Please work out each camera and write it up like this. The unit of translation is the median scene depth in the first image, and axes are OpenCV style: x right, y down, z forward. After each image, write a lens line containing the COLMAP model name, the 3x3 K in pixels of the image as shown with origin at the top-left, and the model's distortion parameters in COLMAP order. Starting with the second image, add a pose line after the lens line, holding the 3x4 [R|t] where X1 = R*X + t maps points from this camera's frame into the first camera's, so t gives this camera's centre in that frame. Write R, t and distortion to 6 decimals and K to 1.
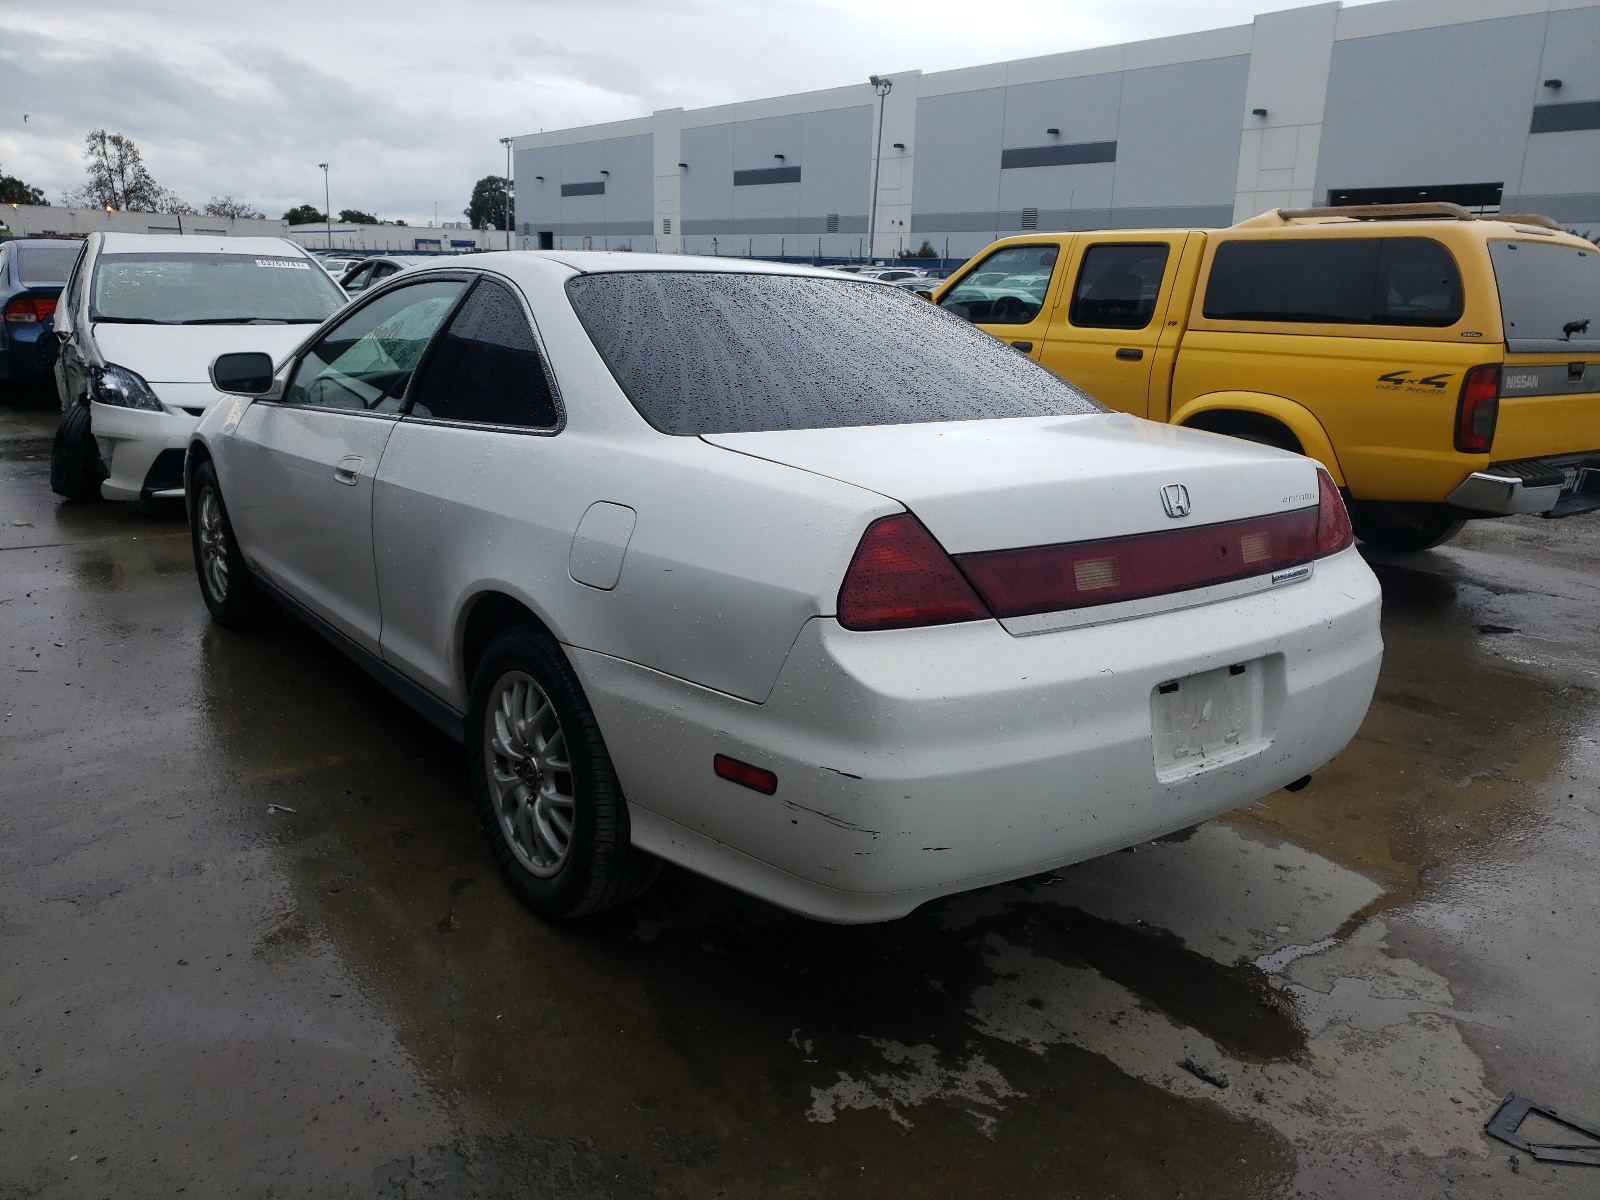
lens RADIAL K [[1264.4, 0, 833.9], [0, 1264.4, 620.9], [0, 0, 1]] dist [-0.007659, -0.005383]
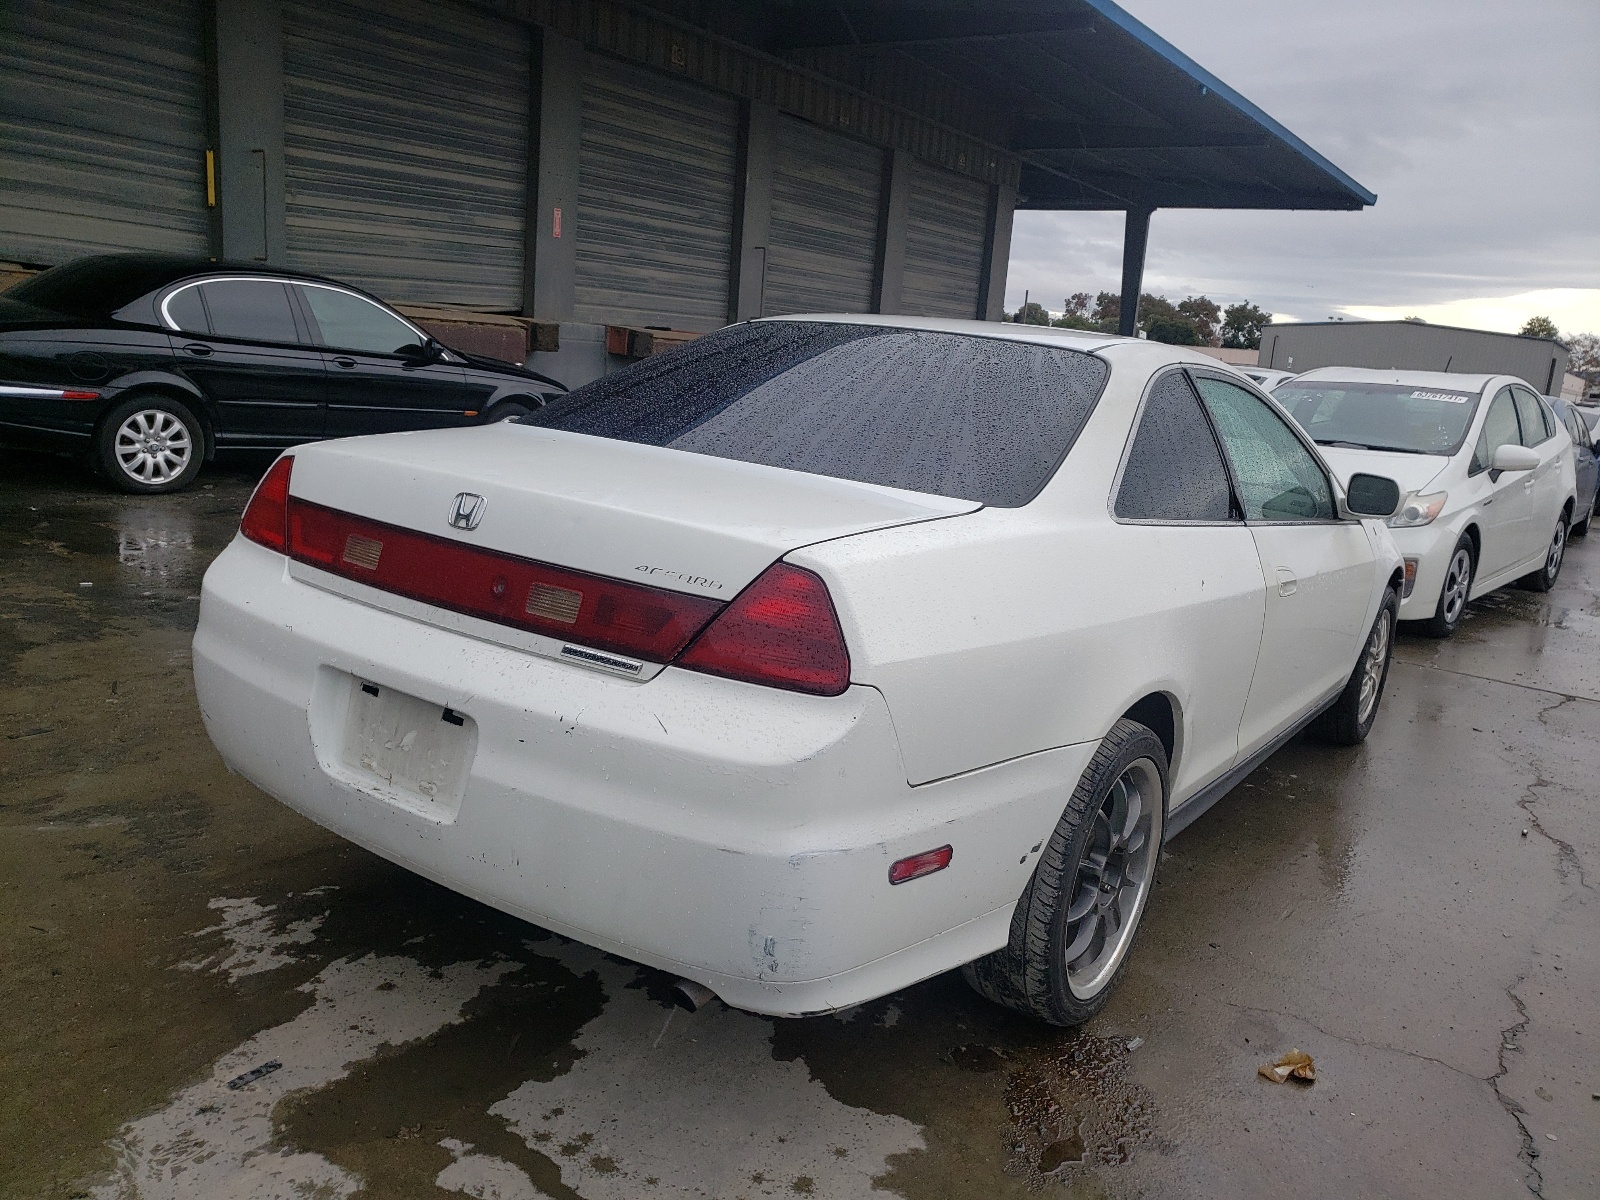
lens RADIAL K [[1264.4, 0, 833.9], [0, 1264.4, 620.9], [0, 0, 1]] dist [-0.007659, -0.005383]
pose [[0.281032, 0.184189, -0.941858, 1.211647], [-0.315816, 0.944497, 0.090472, -0.185955], [0.906246, 0.272029, 0.323603, 0.962317]]
